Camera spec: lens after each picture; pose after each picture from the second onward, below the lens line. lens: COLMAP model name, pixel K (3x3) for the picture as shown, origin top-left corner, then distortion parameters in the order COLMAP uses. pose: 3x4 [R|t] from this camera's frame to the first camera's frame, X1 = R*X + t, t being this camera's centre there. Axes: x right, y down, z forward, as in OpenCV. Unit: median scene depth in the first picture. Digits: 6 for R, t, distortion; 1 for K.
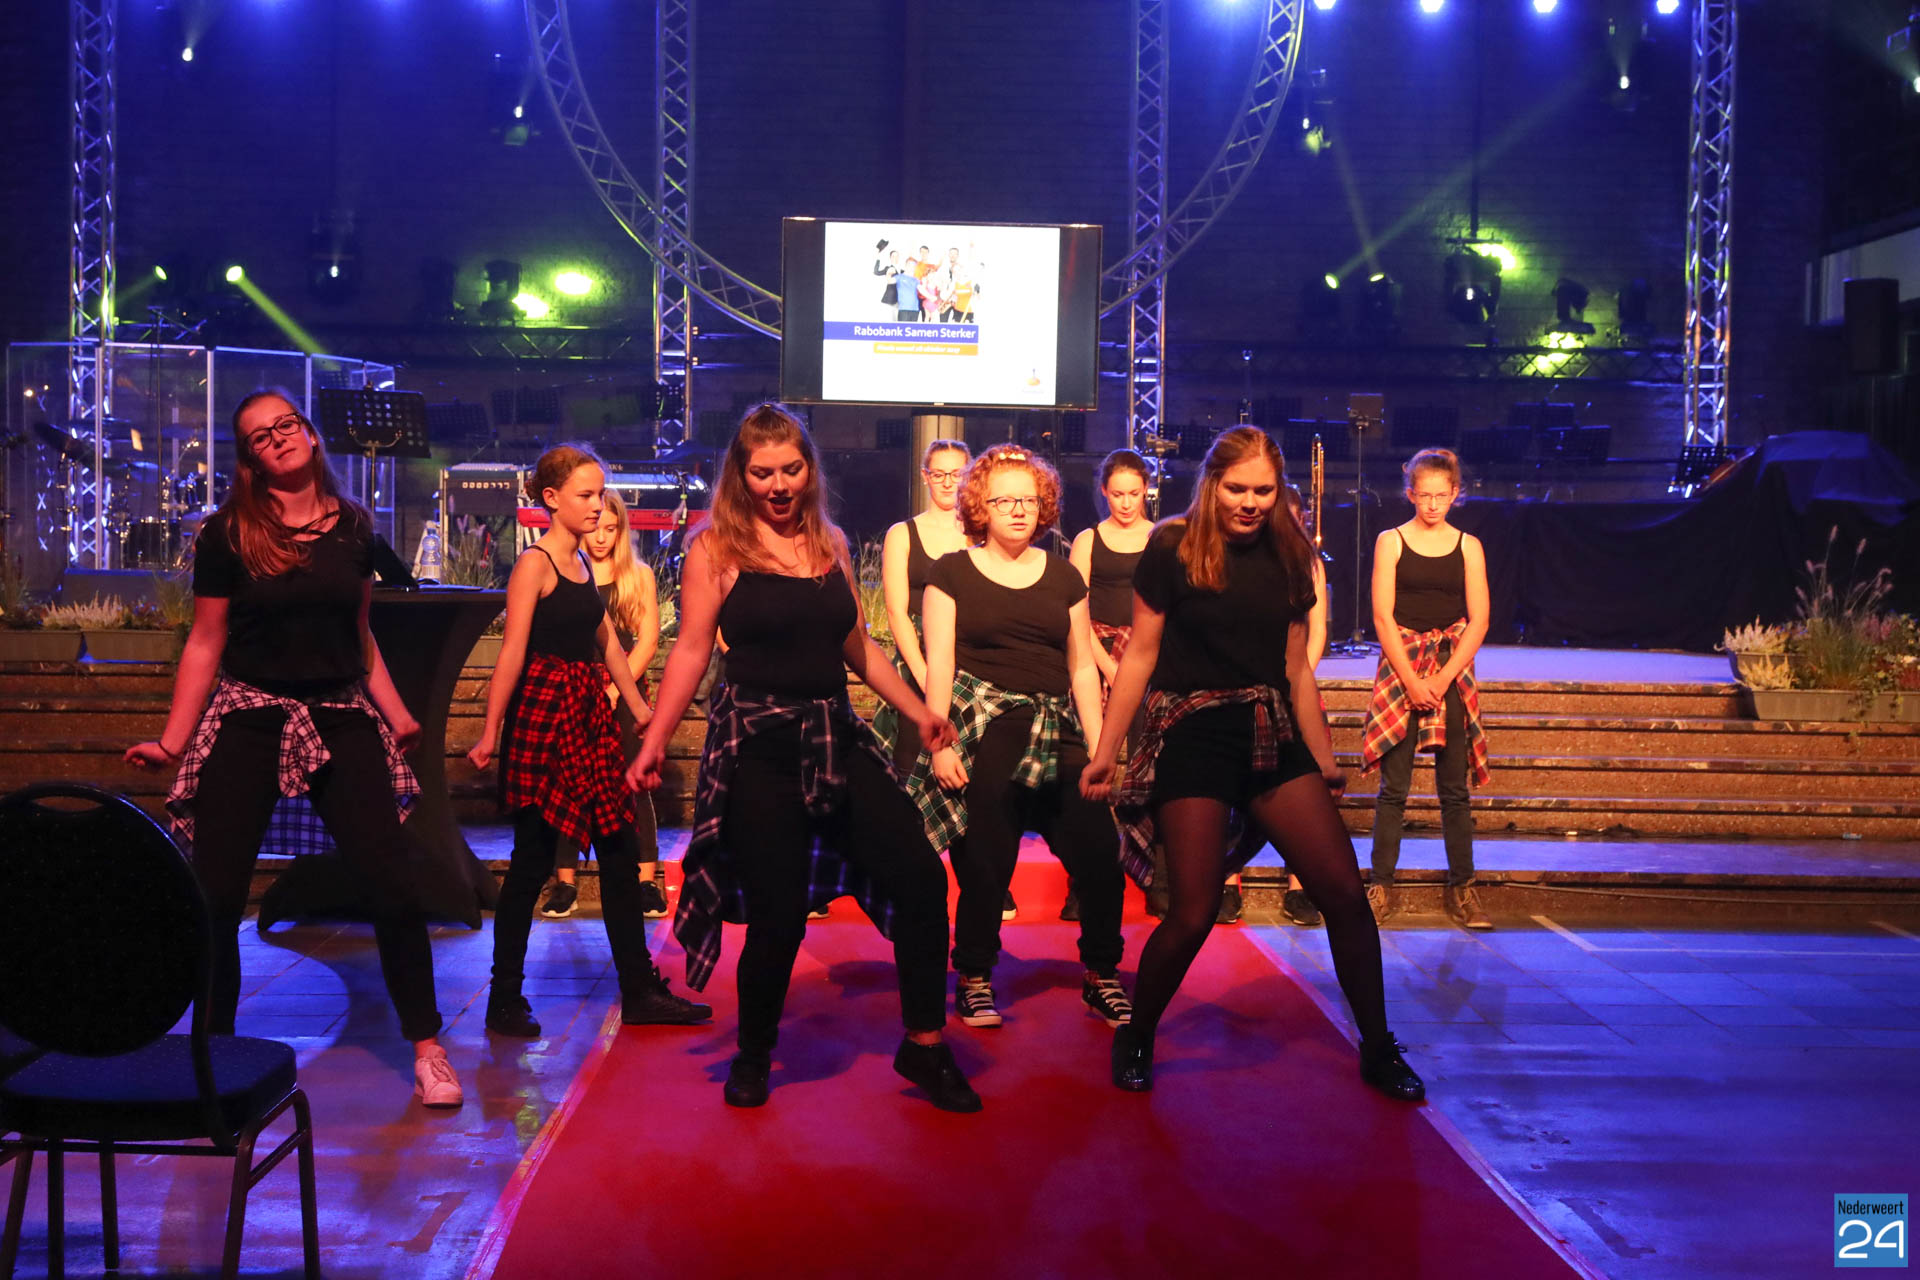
lens RADIAL K [[2670.0, 0, 972.6], [0, 2670.0, 639.5], [0, 0, 1]] dist [0.094860, 0.000000]
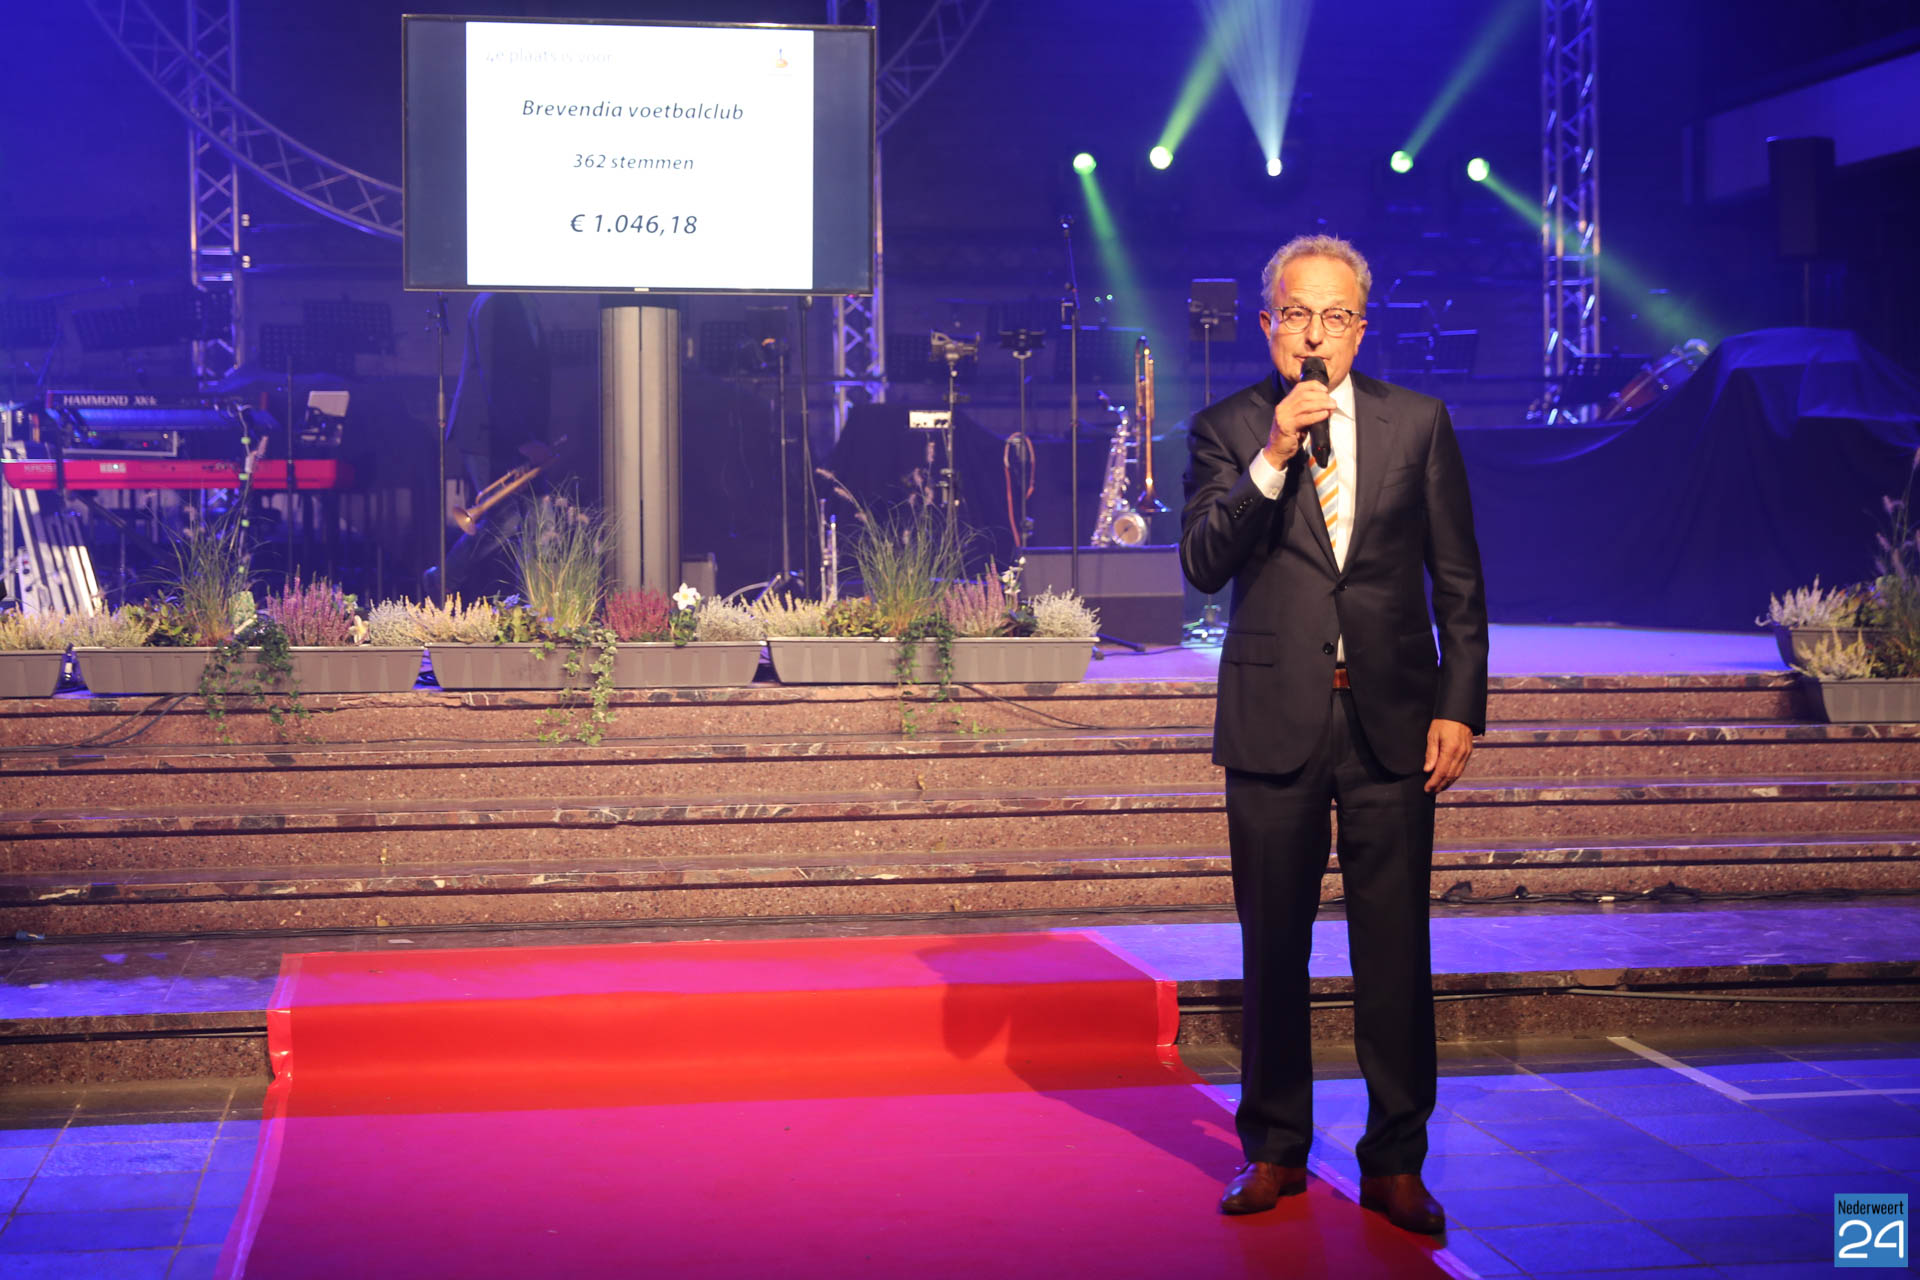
lens RADIAL K [[3125.5, 0, 968.5], [0, 3125.5, 632.2], [0, 0, 1]] dist [0.007543, 0.000000]
pose [[0.991130, -0.025185, 0.130490, -0.037557], [0.024620, 0.999679, 0.005937, -0.004185], [-0.130598, -0.002671, 0.991432, 0.211367]]
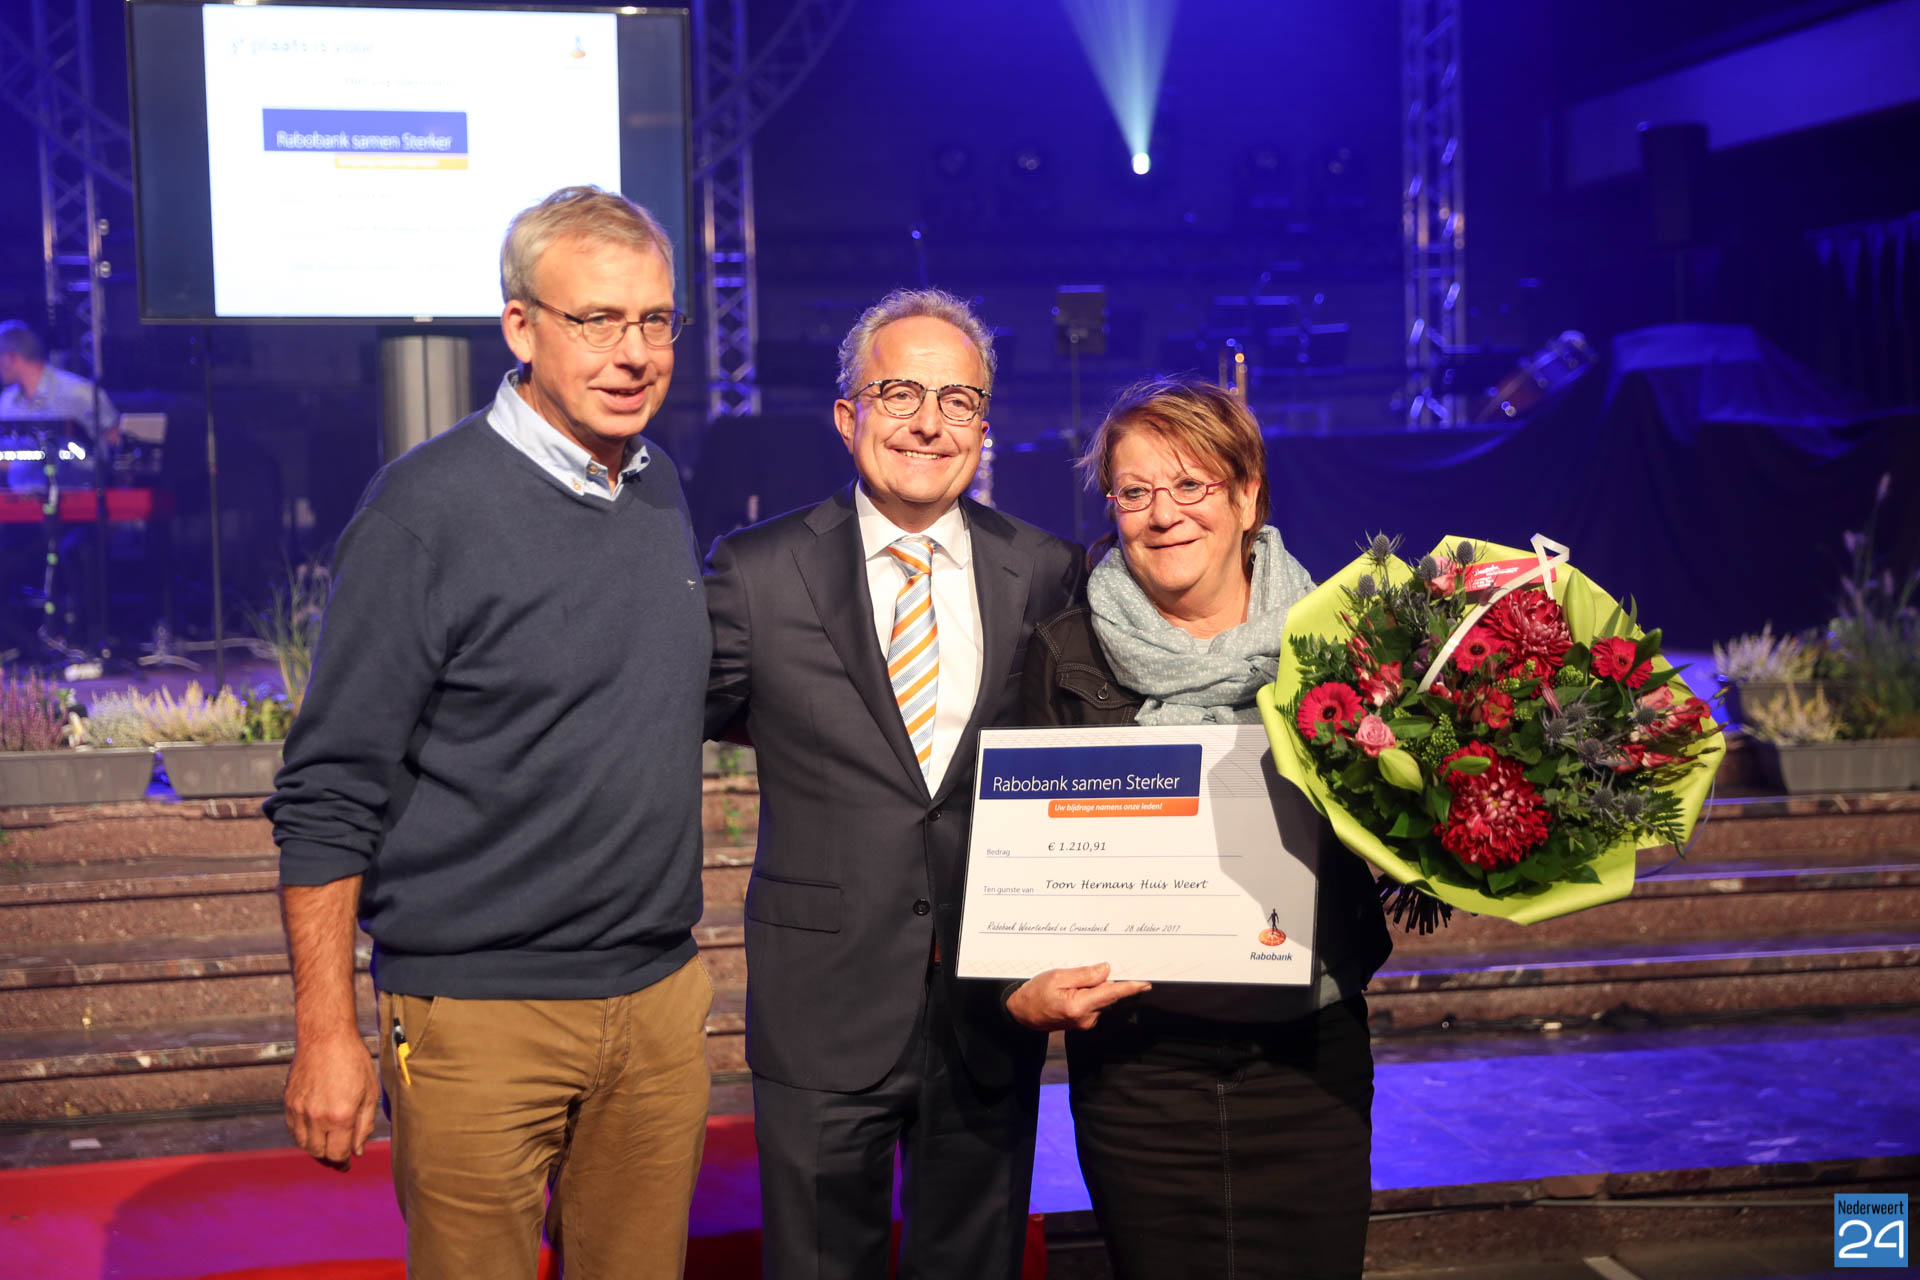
lens RADIAL K [[2670.0, 0, 962.0], [0, 2670.0, 641.5], [0, 0, 1]] dist [0.094860, 0.000000]
pose [[0.986181, -0.047248, 0.158790, 0.007494], [0.042002, 0.998460, 0.036235, -0.034712], [-0.160257, -0.029065, 0.986647, 0.410847]]
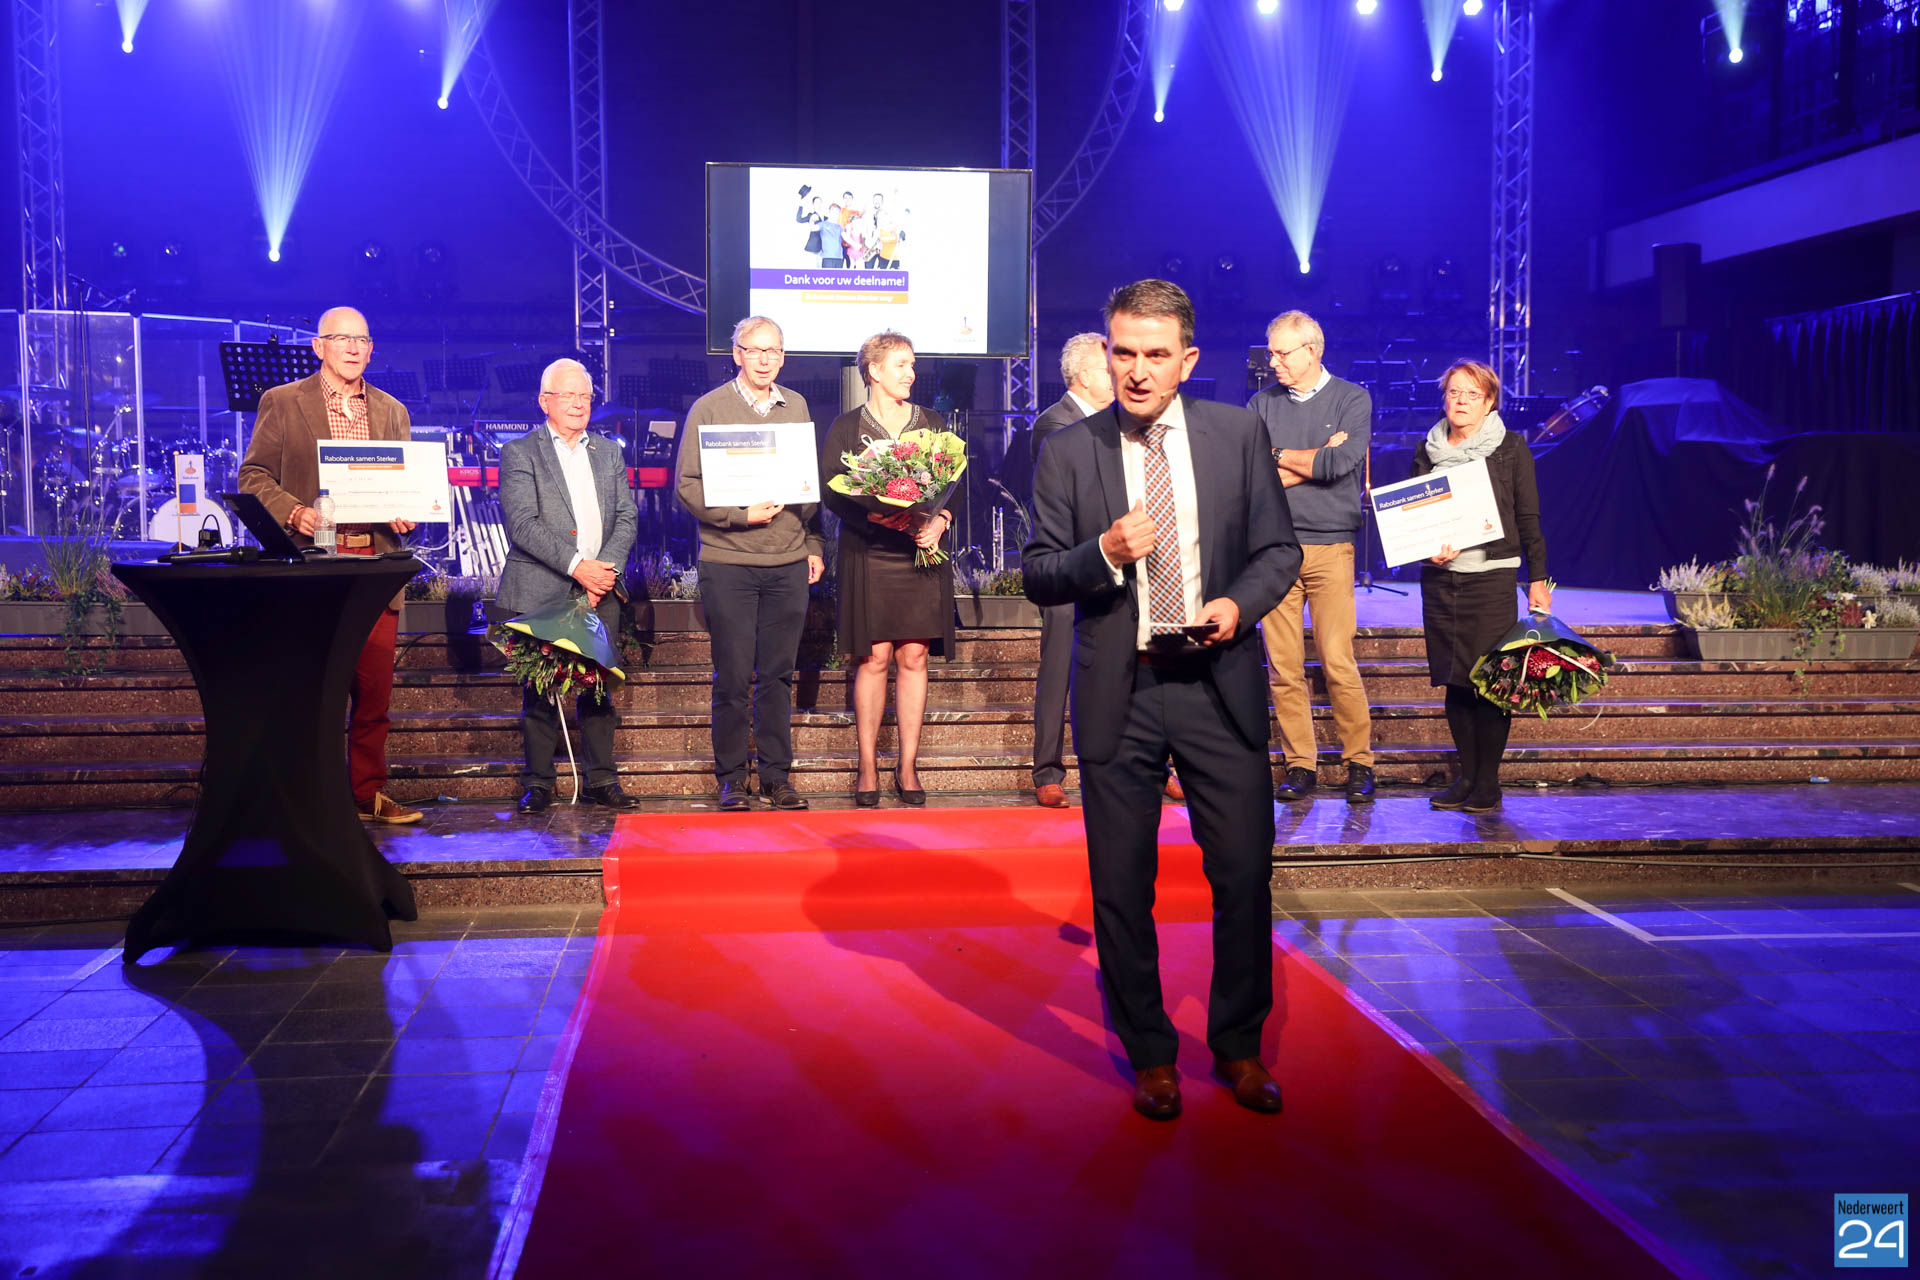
lens RADIAL K [[2030.9, 0, 974.3], [0, 2030.9, 652.2], [0, 0, 1]] dist [0.058601, 0.000000]
pose [[0.997206, -0.021515, 0.071533, -0.031163], [0.018454, 0.998897, 0.043180, -0.010519], [-0.072383, -0.041739, 0.996503, 0.257344]]
